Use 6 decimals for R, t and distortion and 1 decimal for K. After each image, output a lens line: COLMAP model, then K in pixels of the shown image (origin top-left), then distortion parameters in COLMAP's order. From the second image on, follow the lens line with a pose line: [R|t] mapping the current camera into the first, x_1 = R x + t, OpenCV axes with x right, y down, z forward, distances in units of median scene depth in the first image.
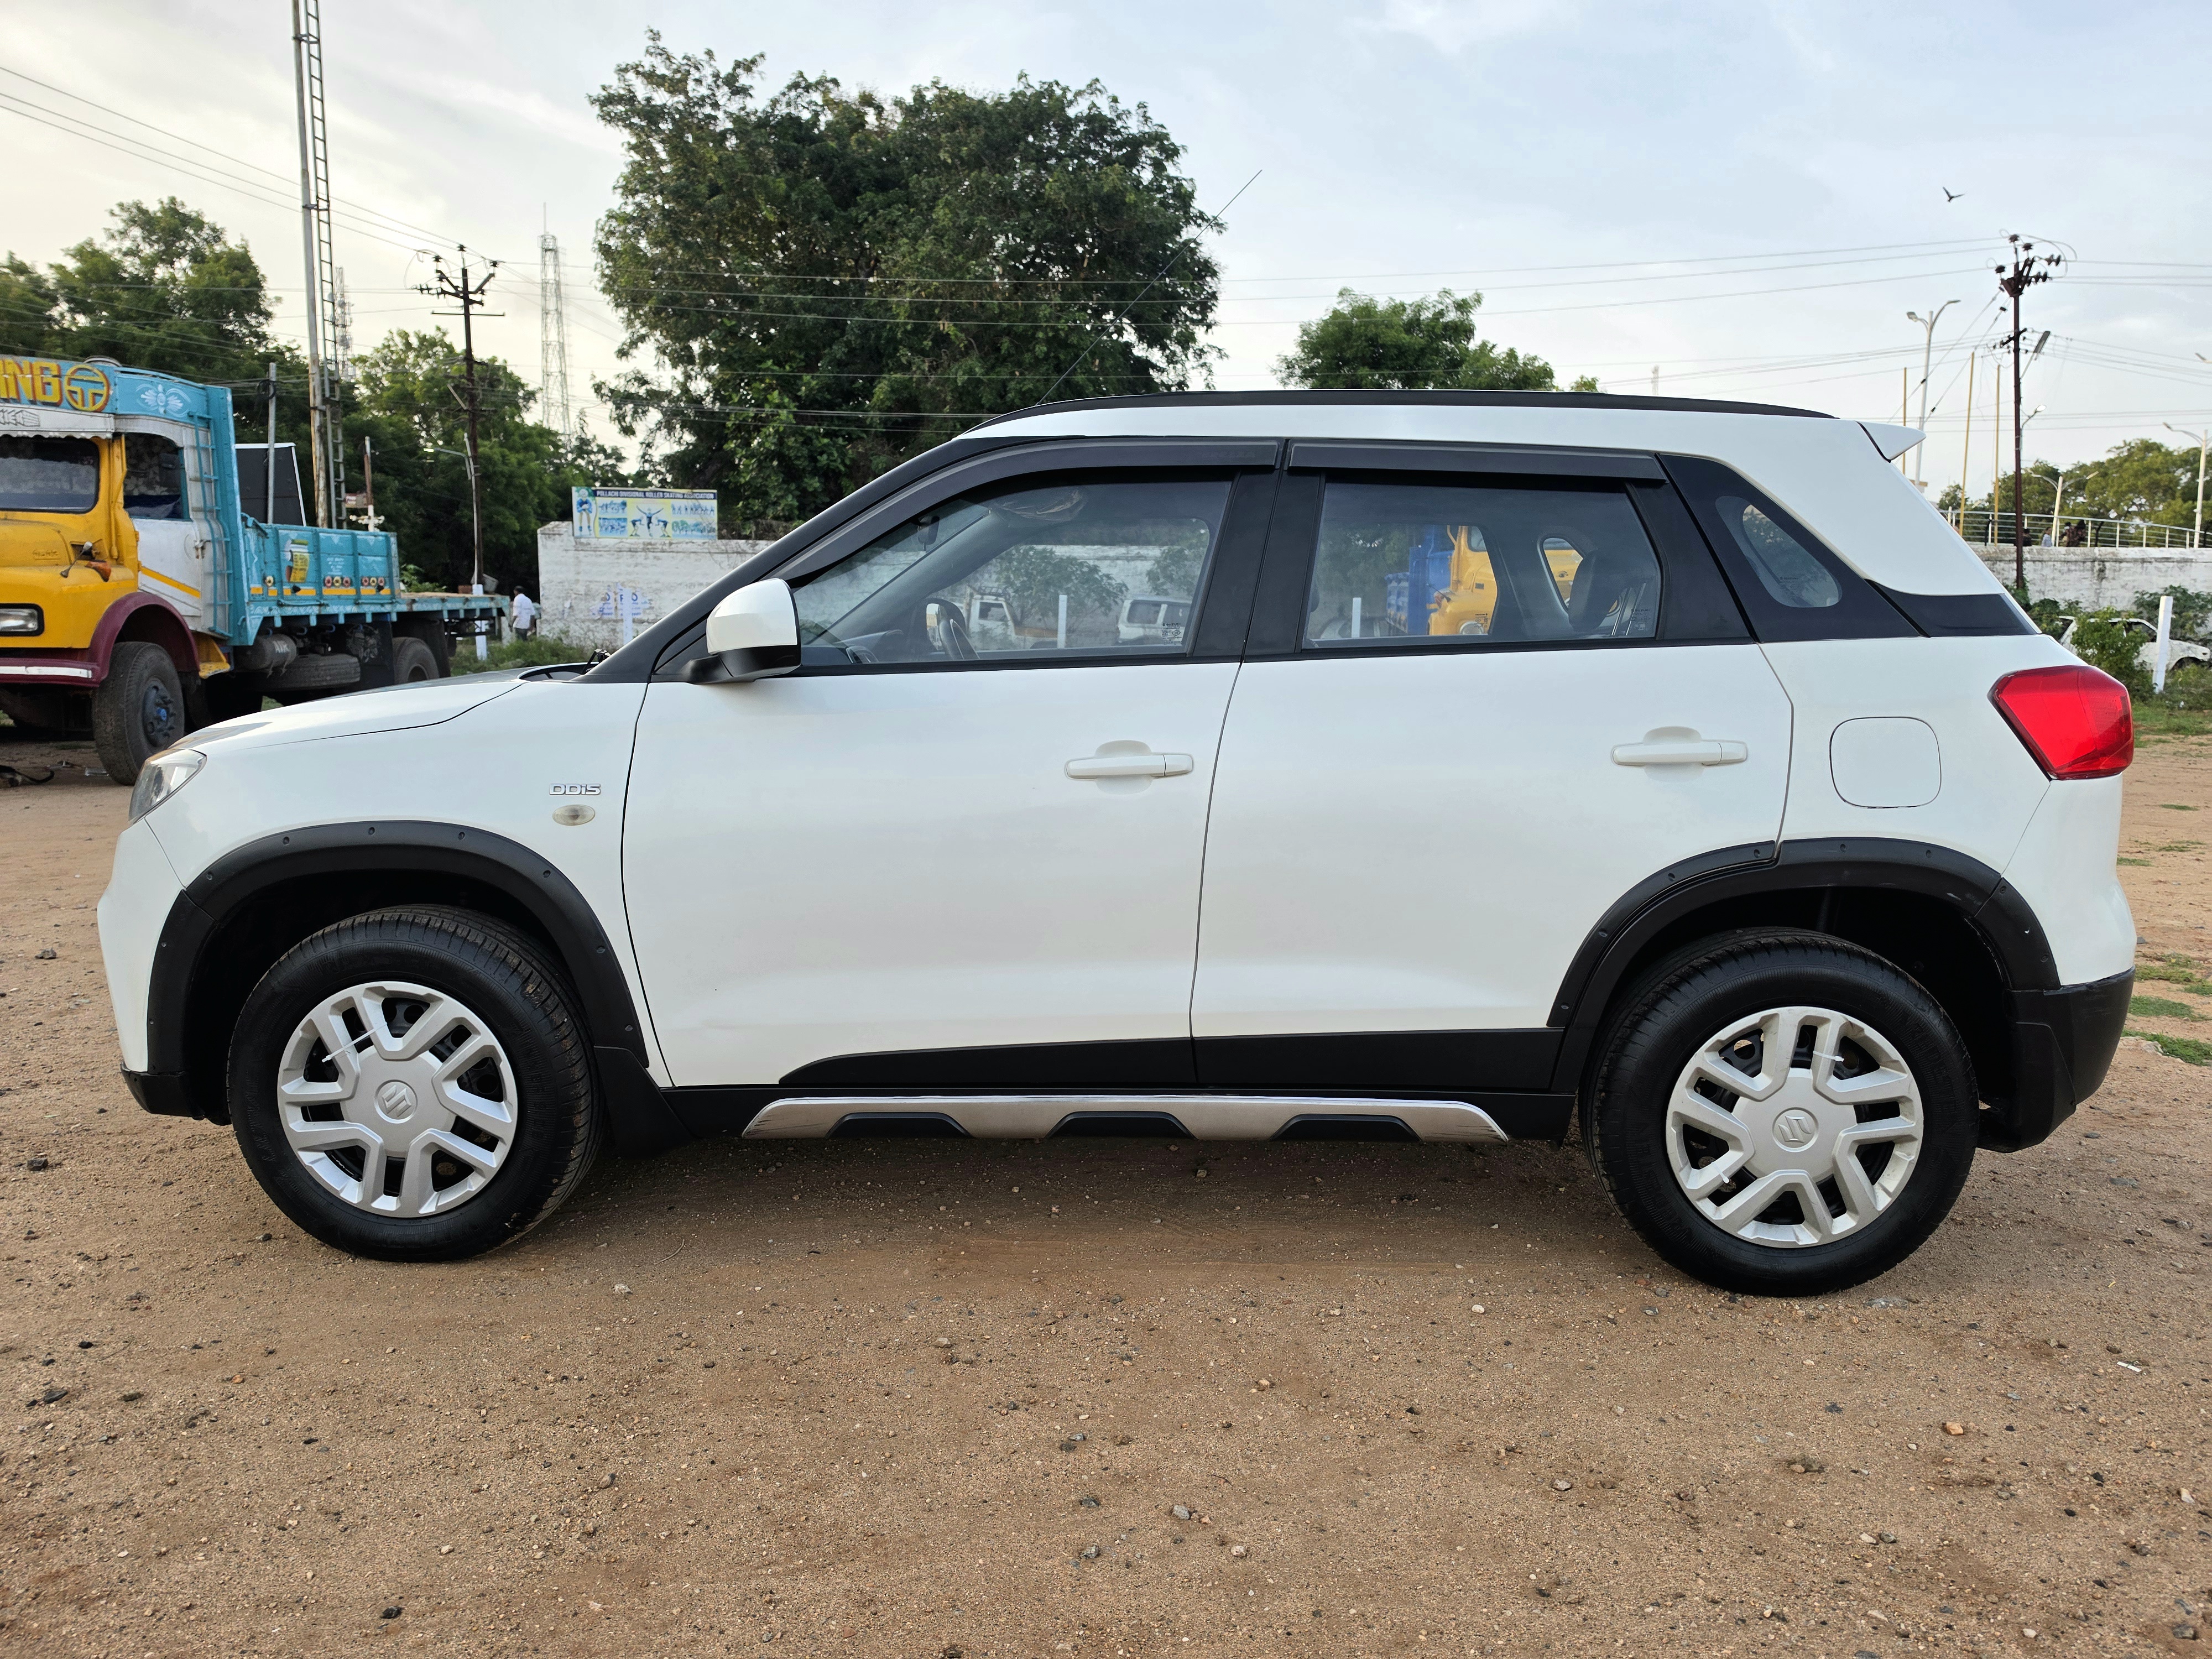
lens RADIAL K [[1598.5, 0, 1119.6], [0, 1598.5, 832.0], [0, 0, 1]] dist [-0.014084, 0.002832]
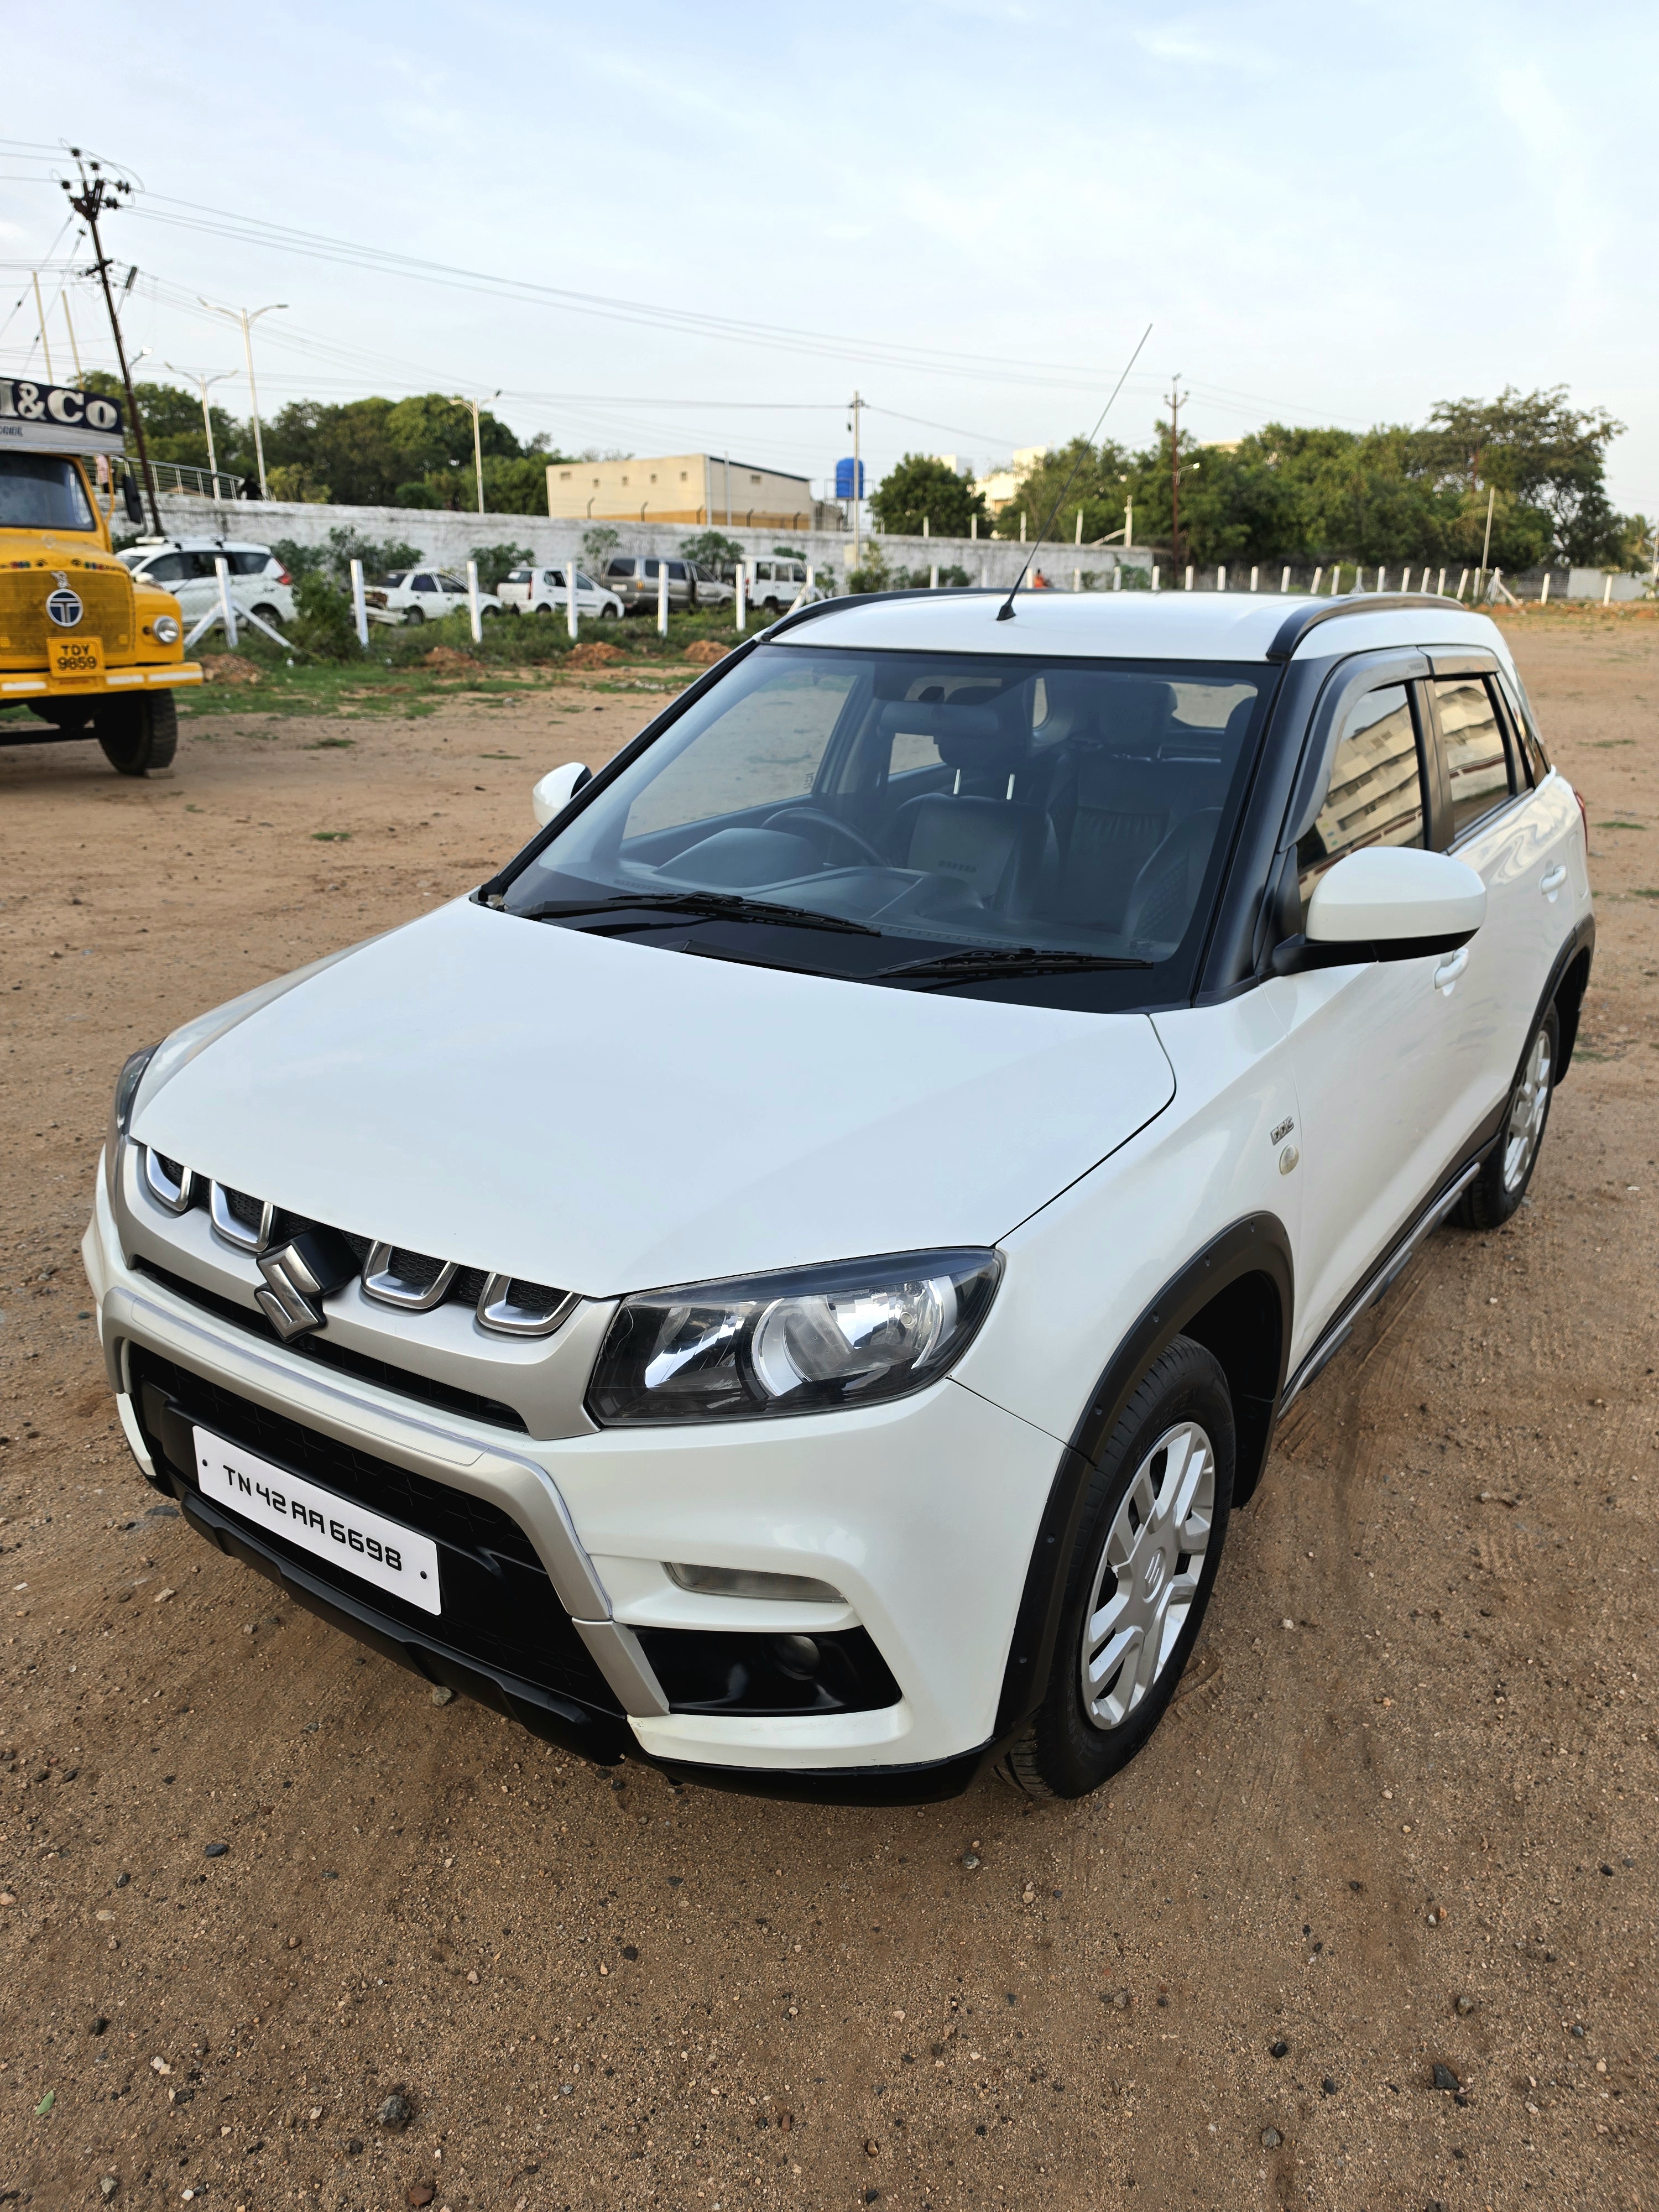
lens RADIAL K [[1598.5, 0, 824.3], [0, 1598.5, 1112.4], [0, 0, 1]] dist [-0.014084, 0.002832]
pose [[0.537601, -0.270466, 0.798645, -0.112746], [0.095697, 0.960611, 0.260899, -0.027097], [-0.837751, -0.063831, 0.542309, 0.074216]]
